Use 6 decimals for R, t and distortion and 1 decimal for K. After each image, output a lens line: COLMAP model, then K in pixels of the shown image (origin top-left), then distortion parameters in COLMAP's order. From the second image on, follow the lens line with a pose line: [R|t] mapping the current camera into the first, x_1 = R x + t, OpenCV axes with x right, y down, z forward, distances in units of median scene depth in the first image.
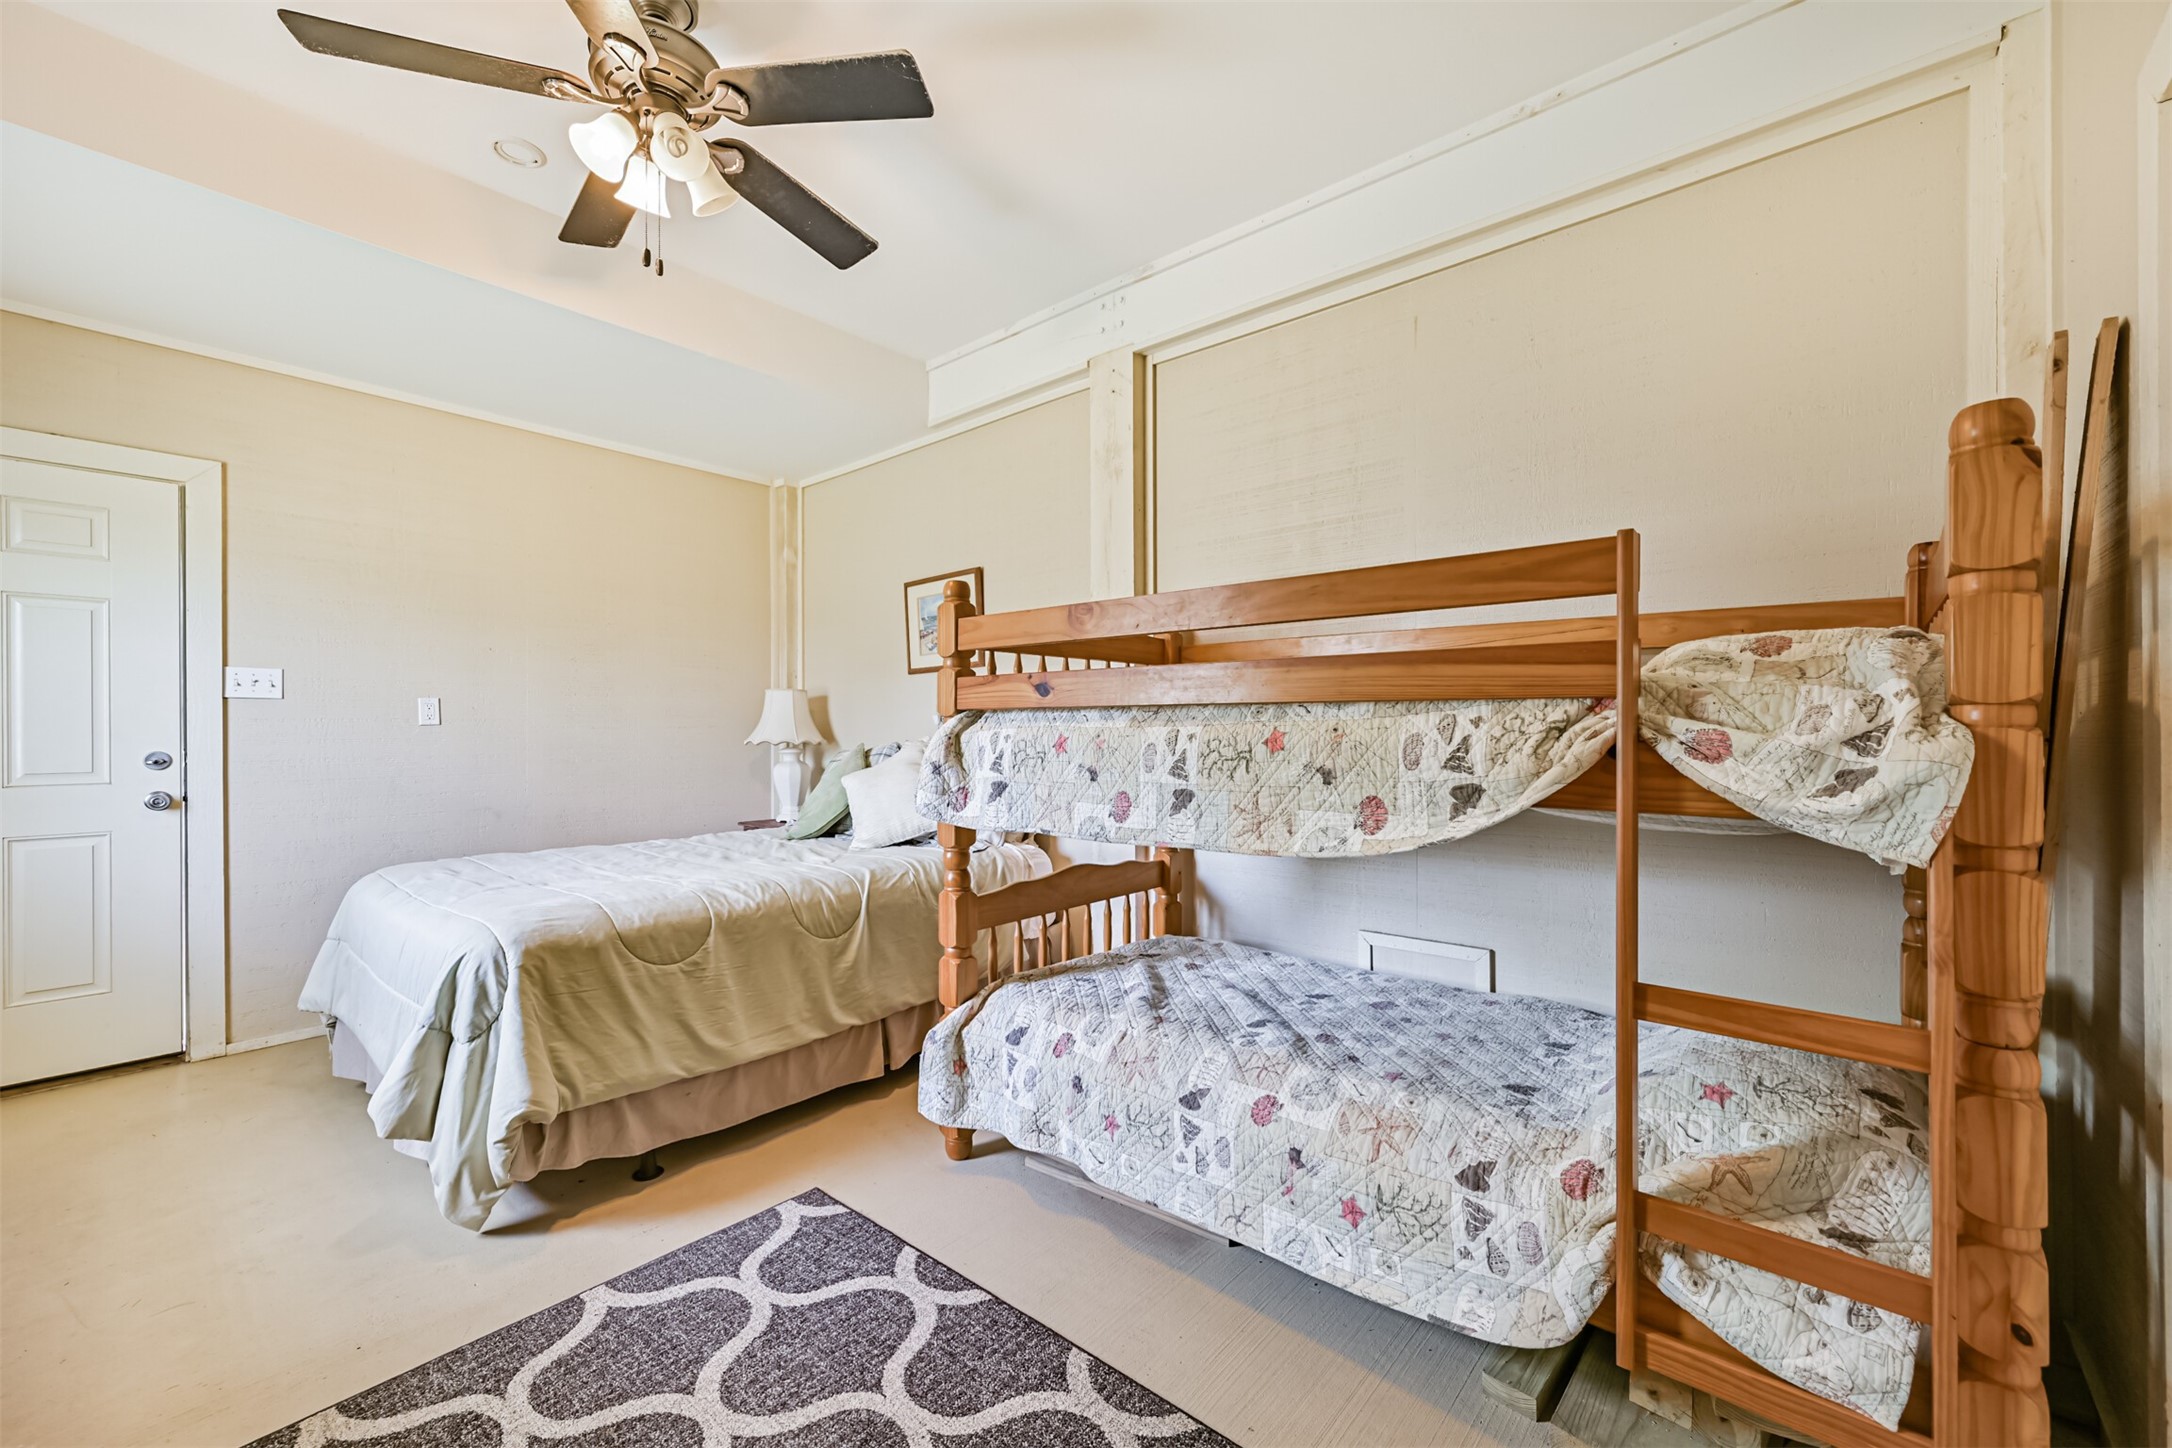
lens RADIAL K [[855.0, 0, 1098.5], [0, 855.0, 740.7], [0, 0, 1]] dist [0.002261, 0.000271]
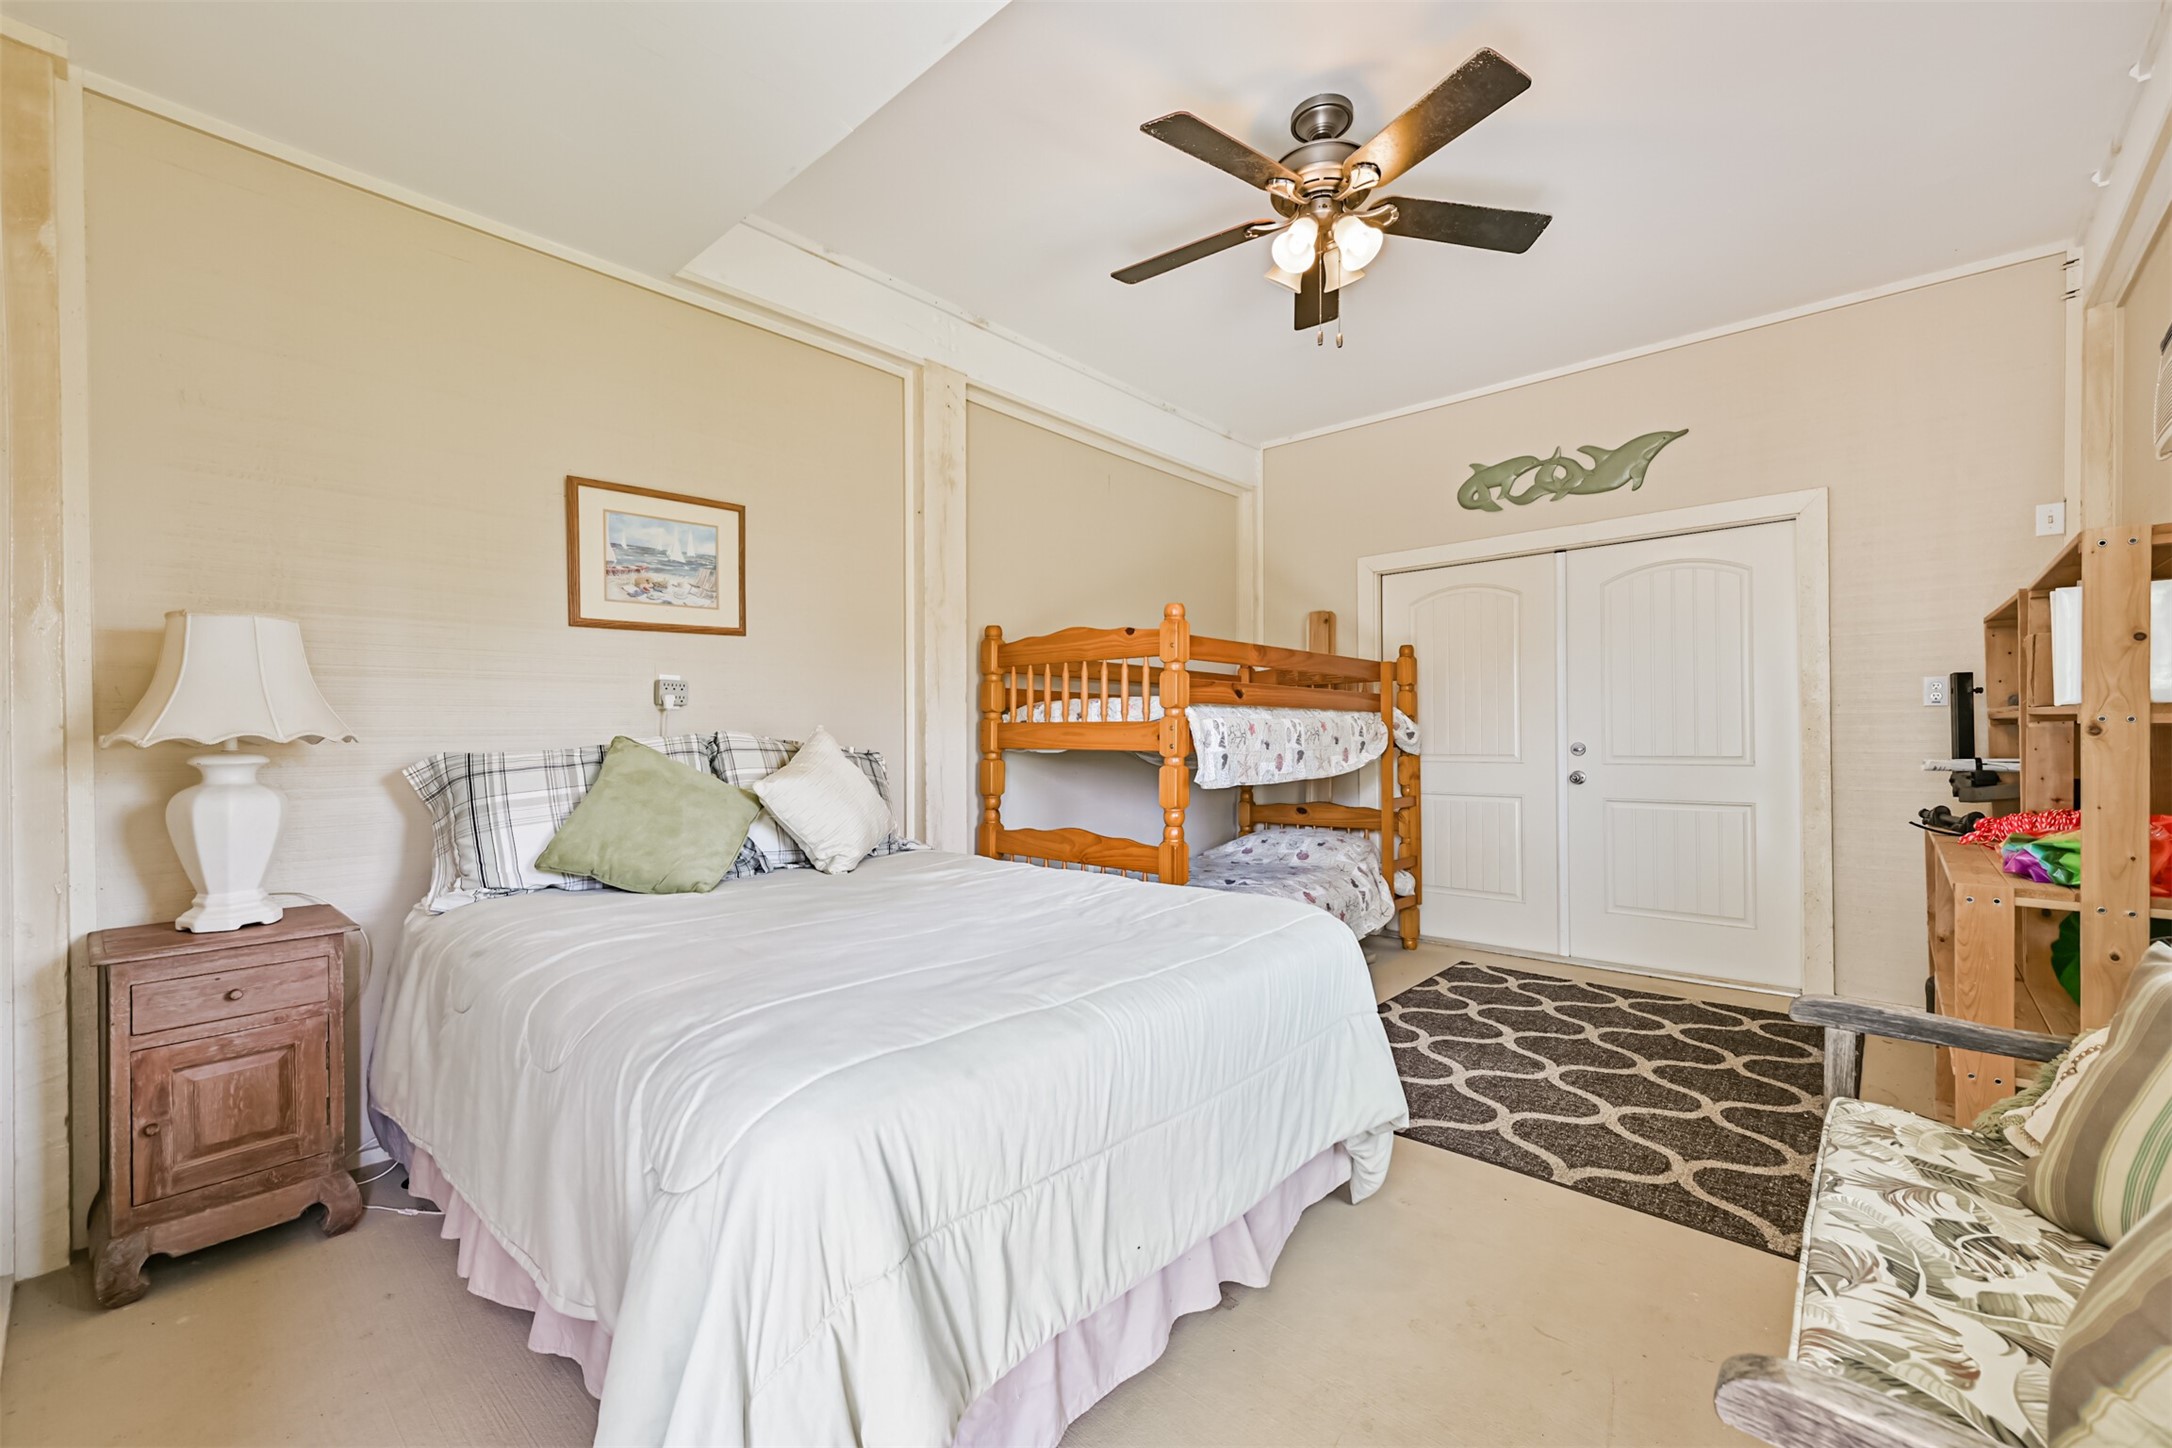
lens RADIAL K [[888.9, 0, 1086.0], [0, 888.9, 724.0], [0, 0, 1]] dist [0.000597, -0.000009]
pose [[0.023007, 0.019923, 0.999537, -1.732354], [0.022769, 0.999532, -0.020447, 0.024437], [-0.999476, 0.023229, 0.022543, 1.300254]]
